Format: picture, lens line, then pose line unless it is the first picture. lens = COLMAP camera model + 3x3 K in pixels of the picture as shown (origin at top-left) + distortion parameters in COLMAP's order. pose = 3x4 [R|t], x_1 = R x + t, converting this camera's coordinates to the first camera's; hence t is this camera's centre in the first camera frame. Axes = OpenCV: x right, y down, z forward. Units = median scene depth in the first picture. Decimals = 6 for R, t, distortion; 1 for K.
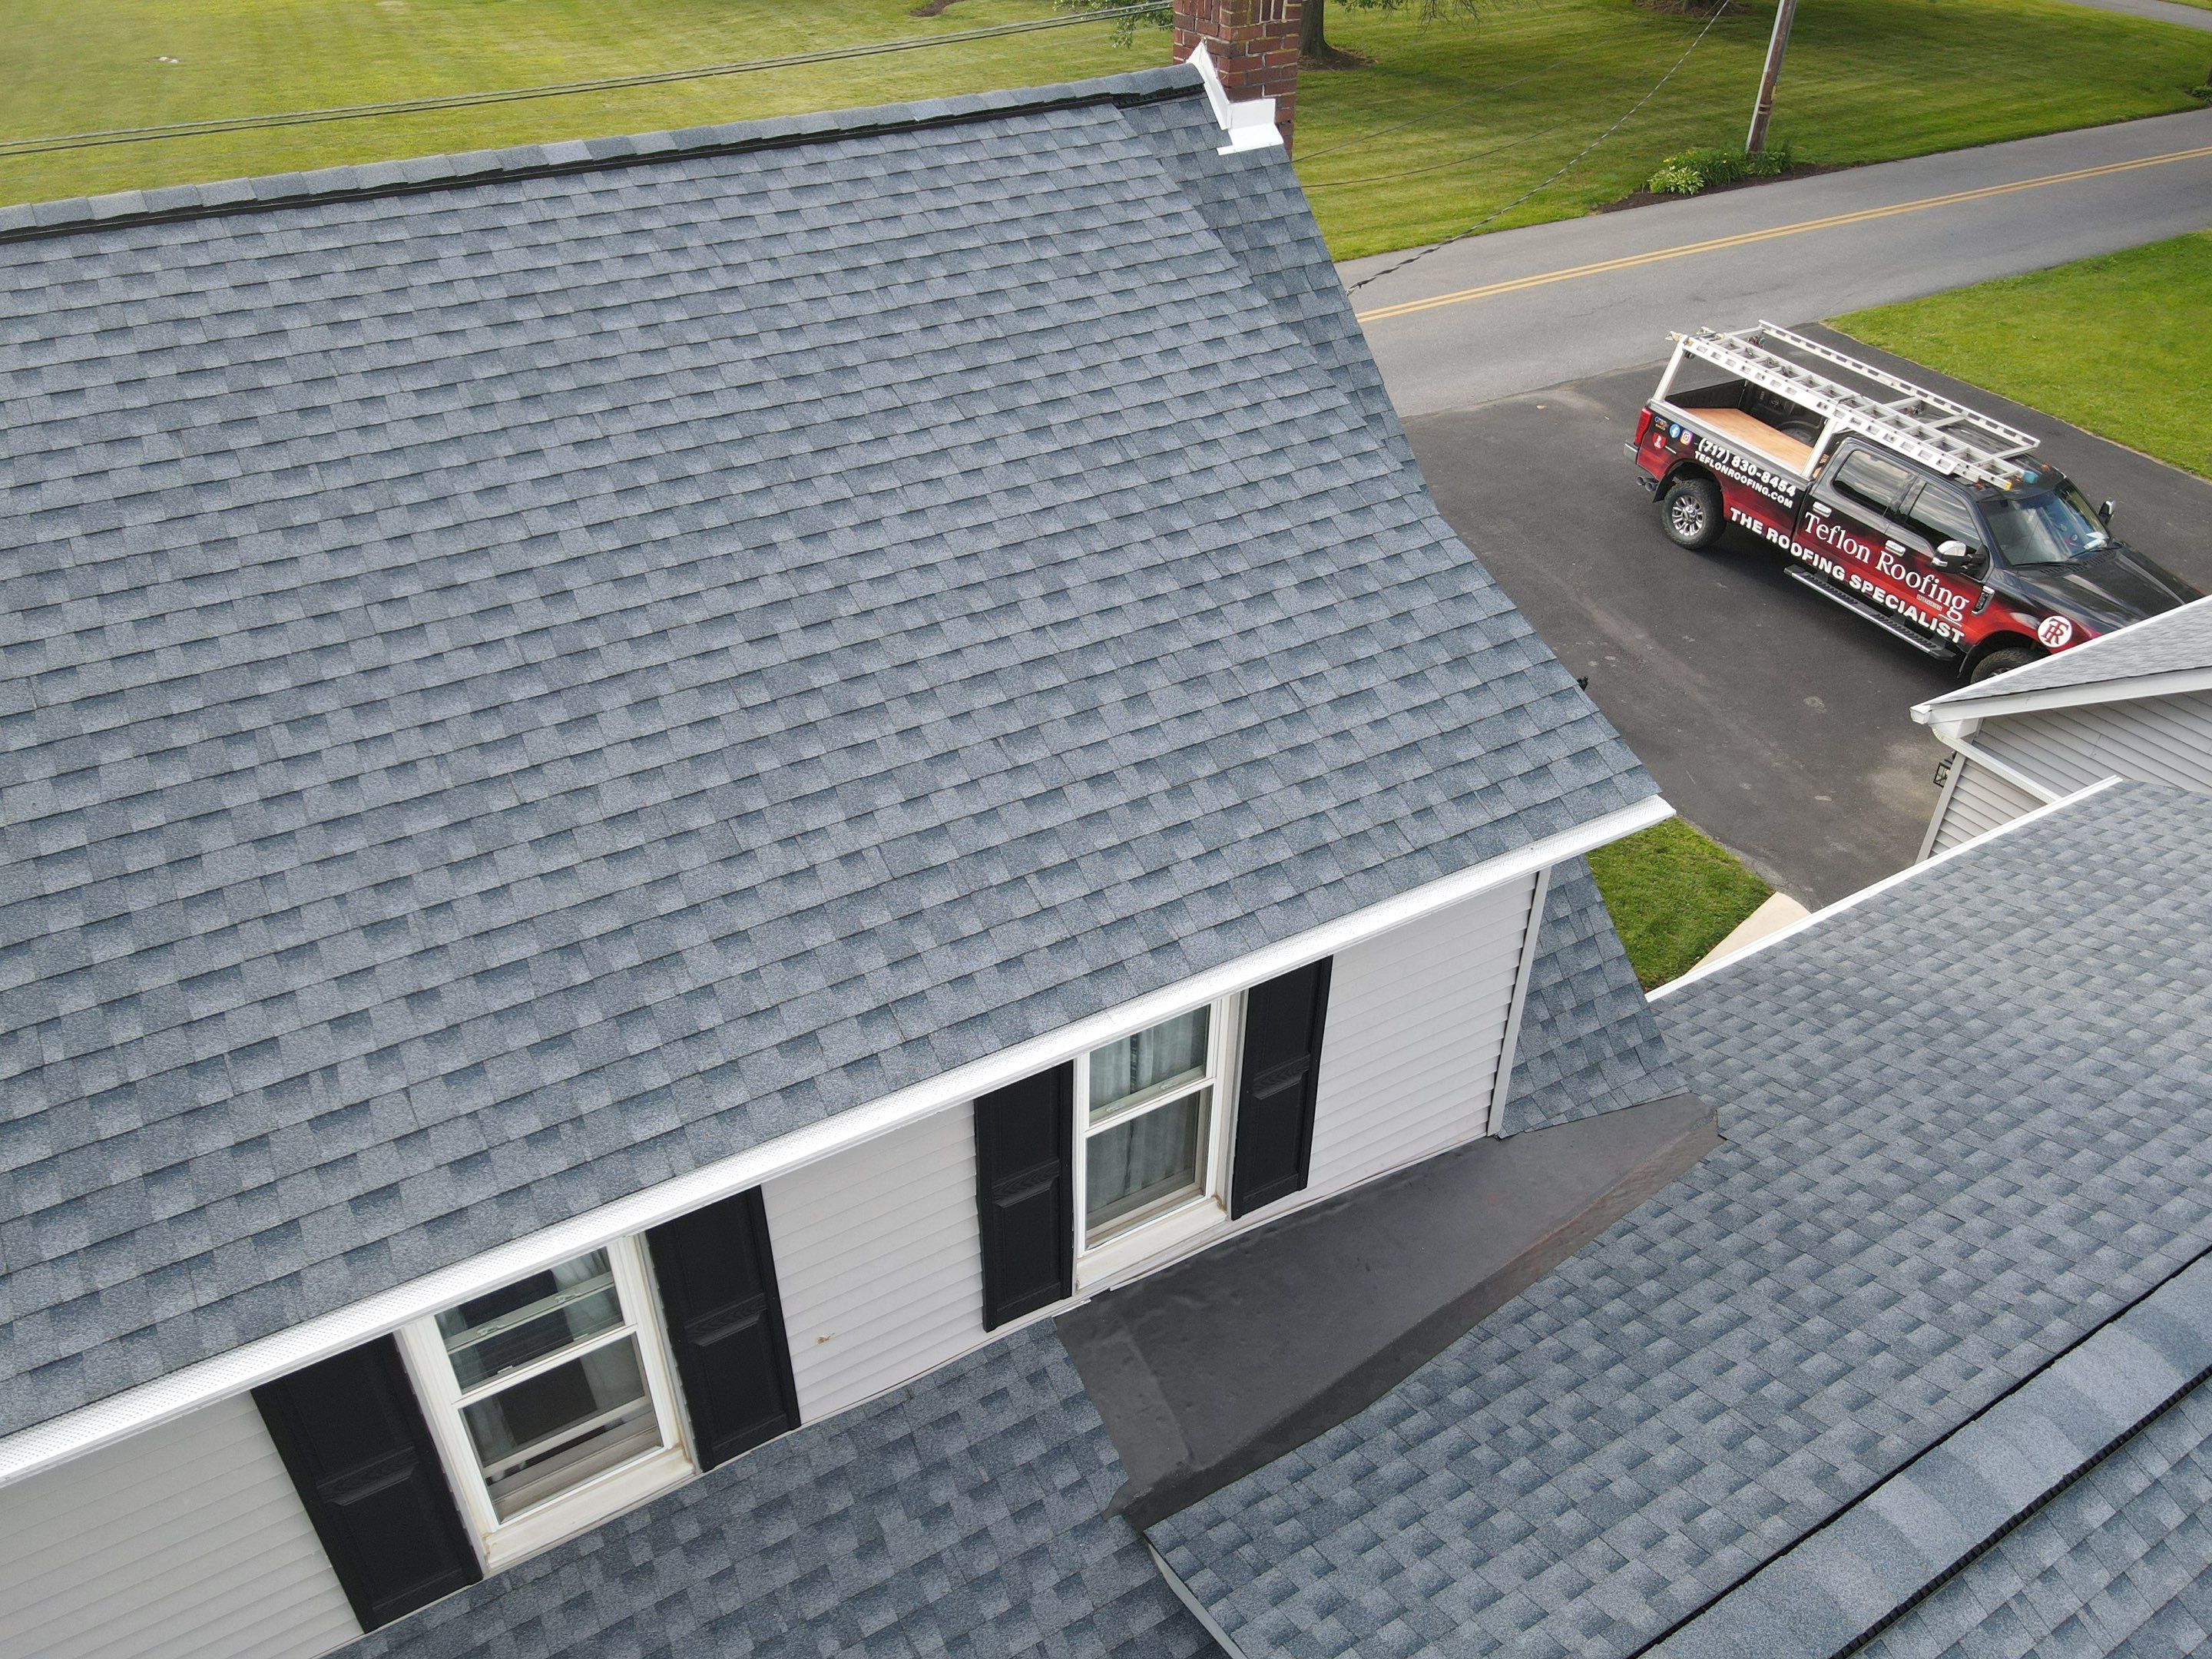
lens RADIAL K [[1577.2, 0, 1098.0], [0, 1577.2, 837.0], [0, 0, 1]] dist [0.008391, 0.003995]
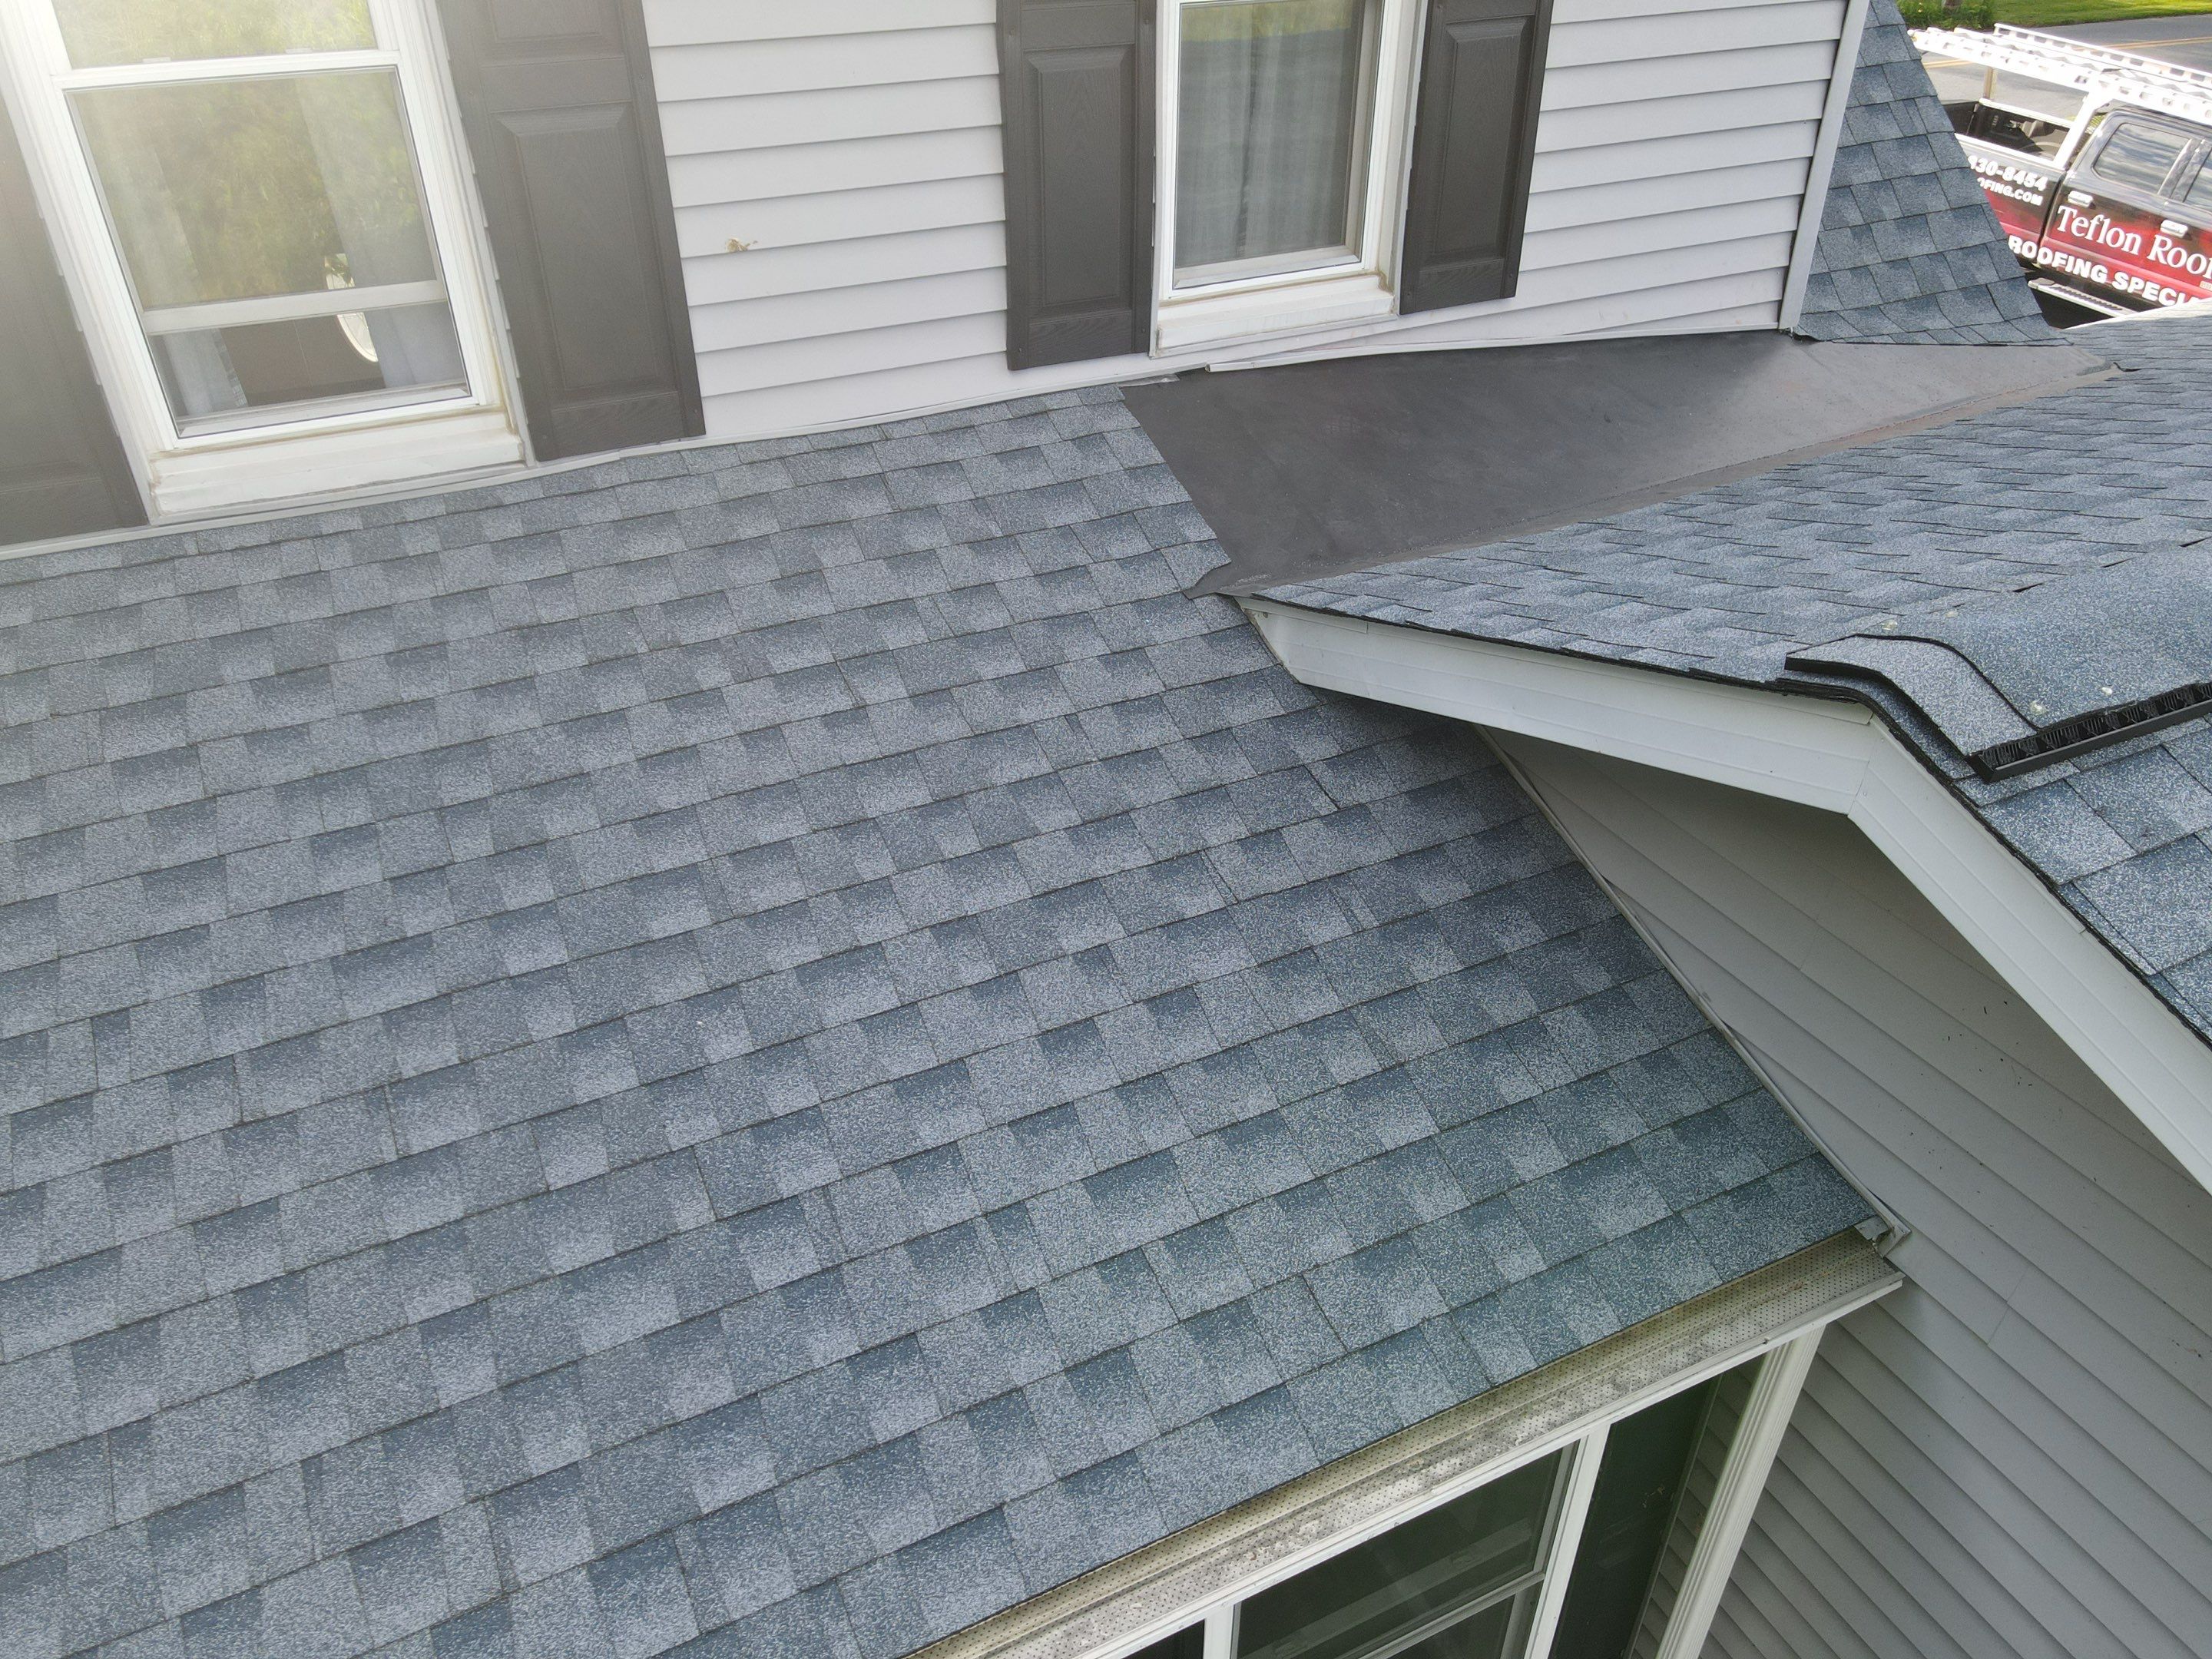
lens RADIAL K [[1577.2, 0, 1105.6], [0, 1577.2, 815.0], [0, 0, 1]] dist [0.008391, 0.003995]
pose [[0.996988, 0.029706, -0.071639, 0.005754], [-0.031499, 0.999215, -0.024027, 0.164737], [0.070869, 0.026211, 0.997141, 0.121918]]
